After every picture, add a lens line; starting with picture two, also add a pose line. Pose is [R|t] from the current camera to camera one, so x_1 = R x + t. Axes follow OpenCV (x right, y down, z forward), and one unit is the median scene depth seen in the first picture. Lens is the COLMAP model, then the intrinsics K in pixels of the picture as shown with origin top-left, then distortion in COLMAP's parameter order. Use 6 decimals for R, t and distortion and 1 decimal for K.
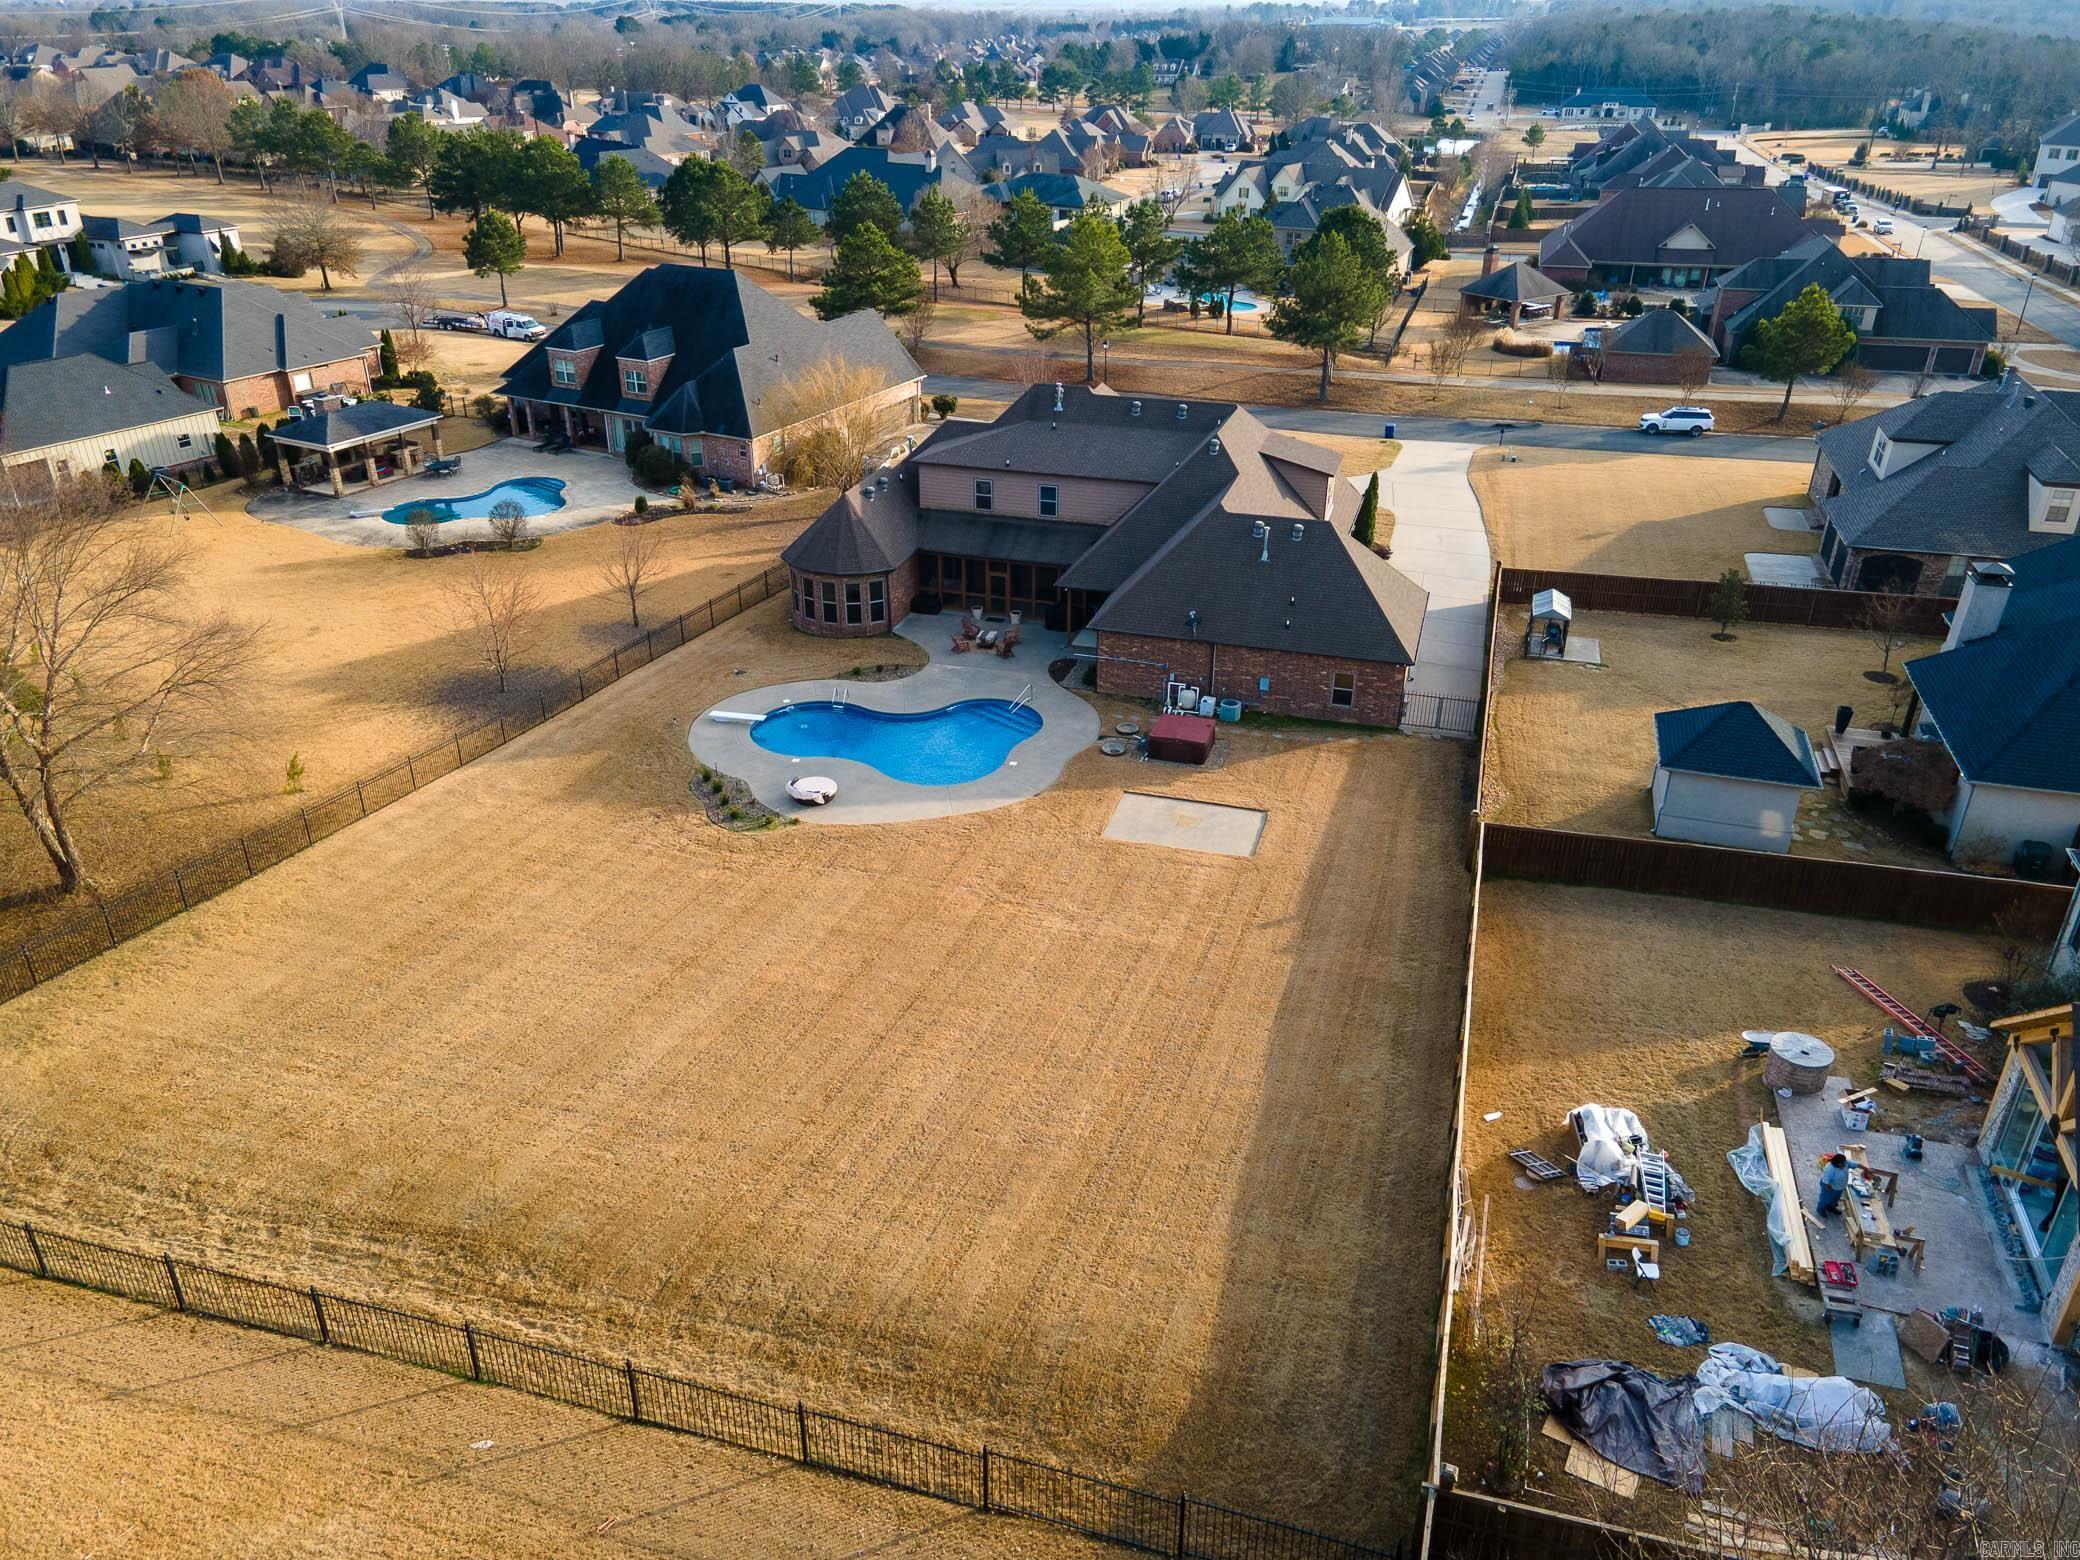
lens RADIAL K [[1505.2, 0, 1034.5], [0, 1505.2, 769.8], [0, 0, 1]] dist [0.024656, 0.031020]
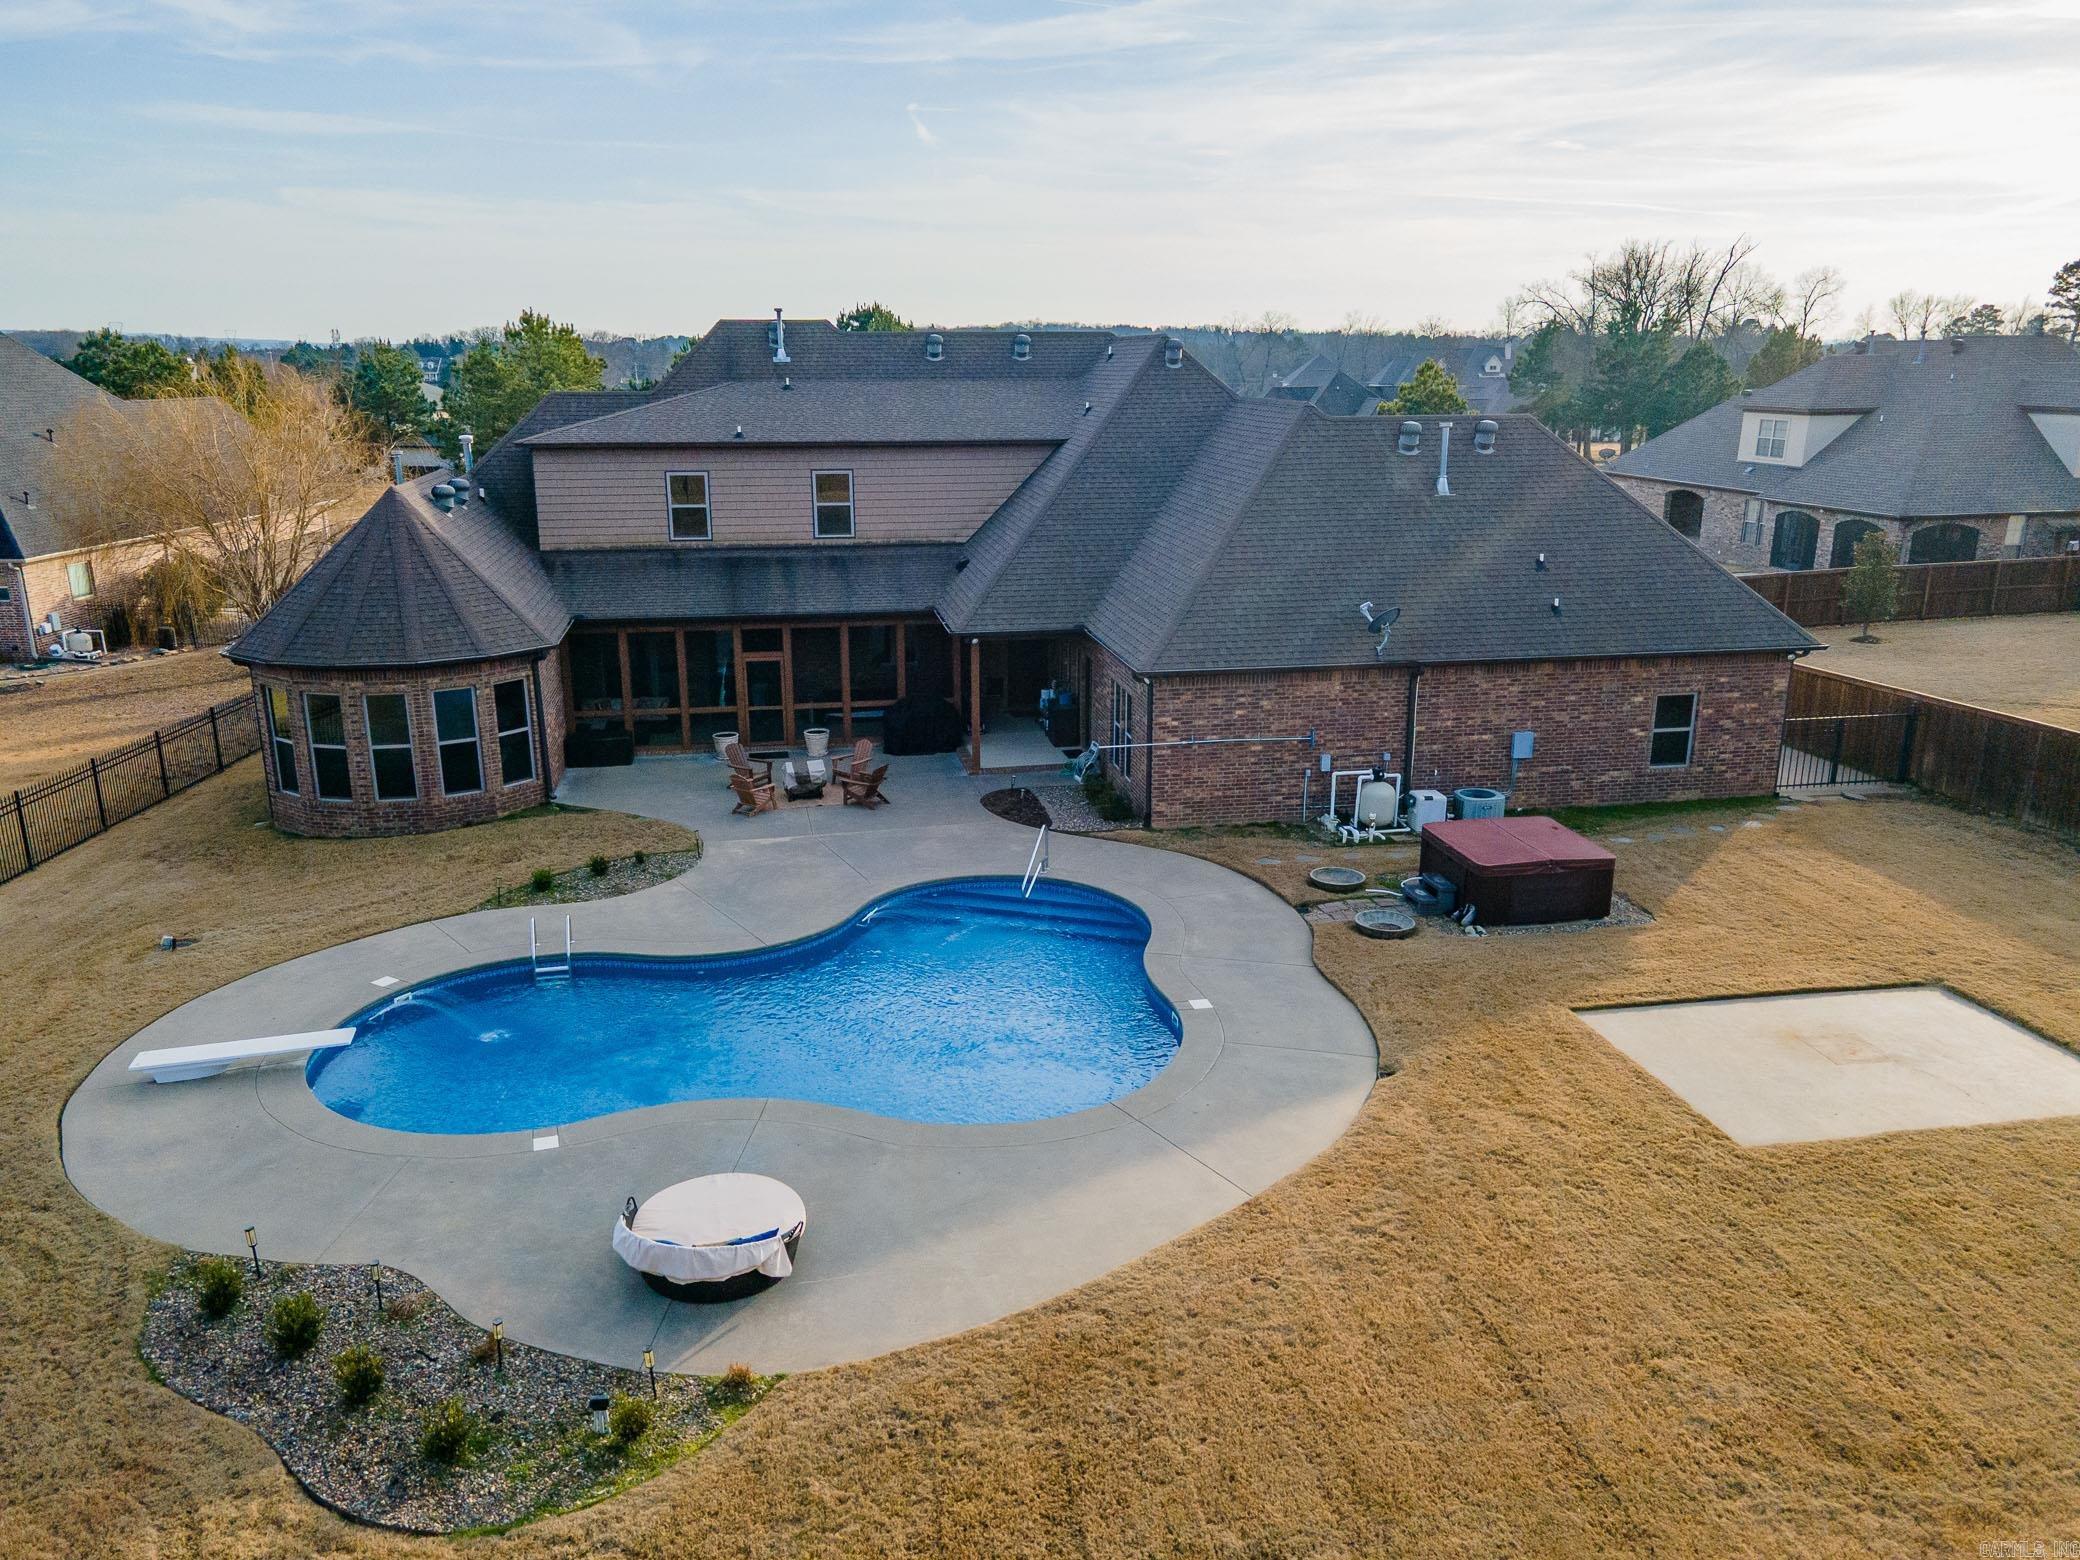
lens RADIAL K [[1505.2, 0, 1034.5], [0, 1505.2, 769.8], [0, 0, 1]] dist [0.024656, 0.031020]
pose [[0.890374, -0.123824, 0.438065, -0.170617], [0.207497, 0.966909, -0.148433, -0.011362], [-0.405189, 0.223058, 0.886604, 0.615272]]
